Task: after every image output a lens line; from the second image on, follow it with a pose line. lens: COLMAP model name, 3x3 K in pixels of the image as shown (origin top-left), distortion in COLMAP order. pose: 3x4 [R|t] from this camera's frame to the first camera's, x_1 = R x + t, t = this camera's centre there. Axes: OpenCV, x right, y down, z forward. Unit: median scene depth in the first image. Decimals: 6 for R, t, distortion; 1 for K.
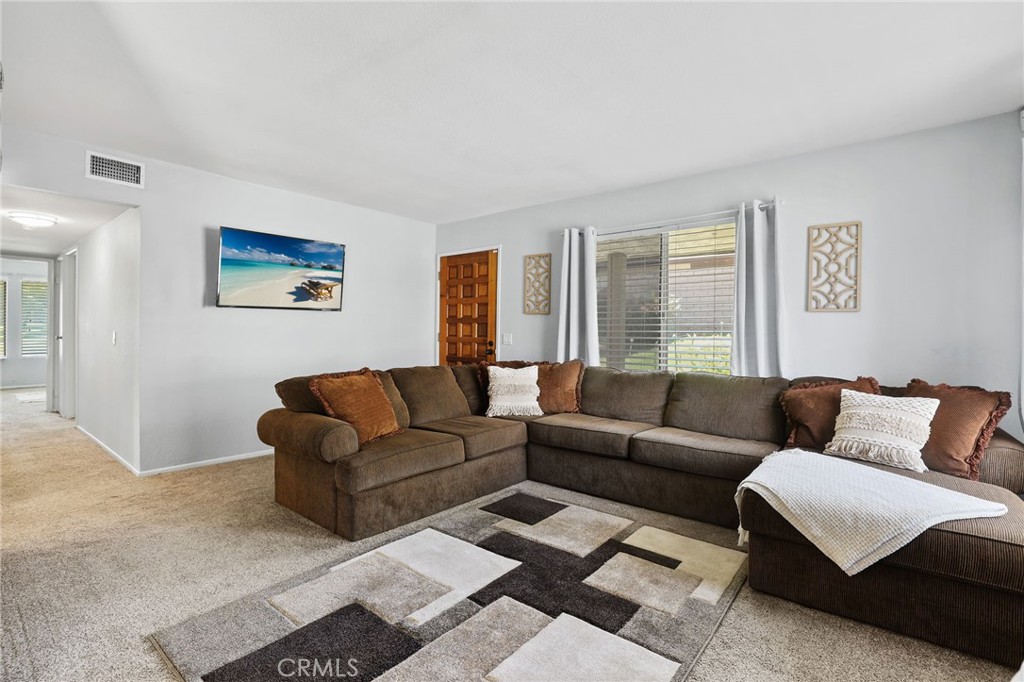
lens RADIAL K [[458.3, 0, 512.2], [0, 458.3, 344.6], [0, 0, 1]] dist [-0.051895, 0.019492]
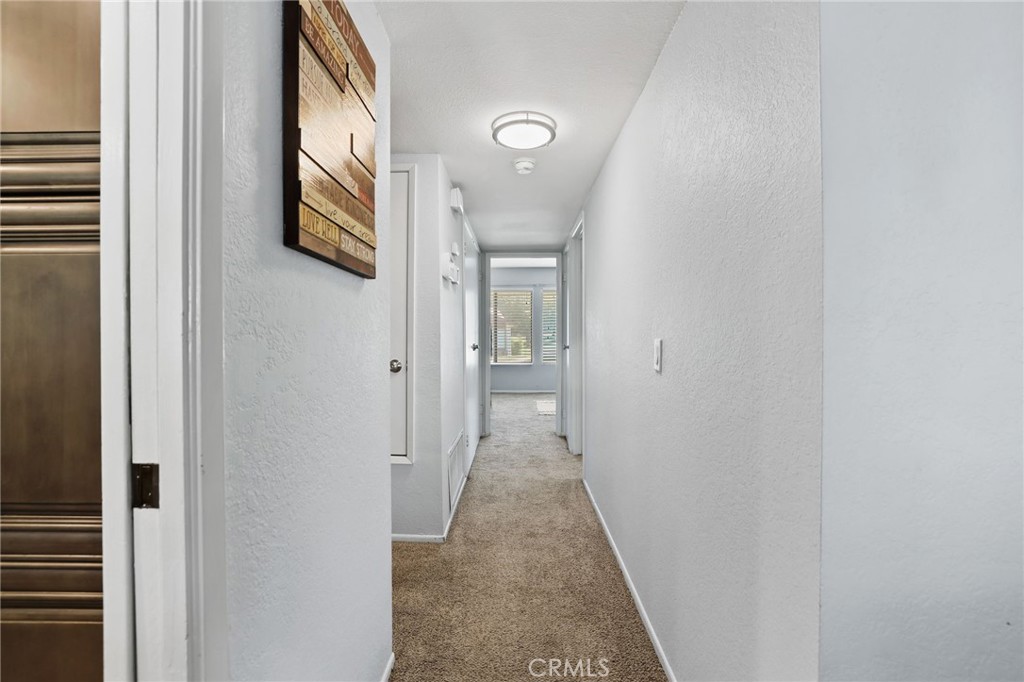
lens RADIAL K [[458.3, 0, 512.2], [0, 458.3, 344.6], [0, 0, 1]] dist [-0.051895, 0.019492]
pose [[0.604520, -0.004978, -0.796575, -0.426657], [-0.000053, 0.999980, -0.006290, -0.014891], [0.796590, 0.003845, 0.604507, 0.426482]]
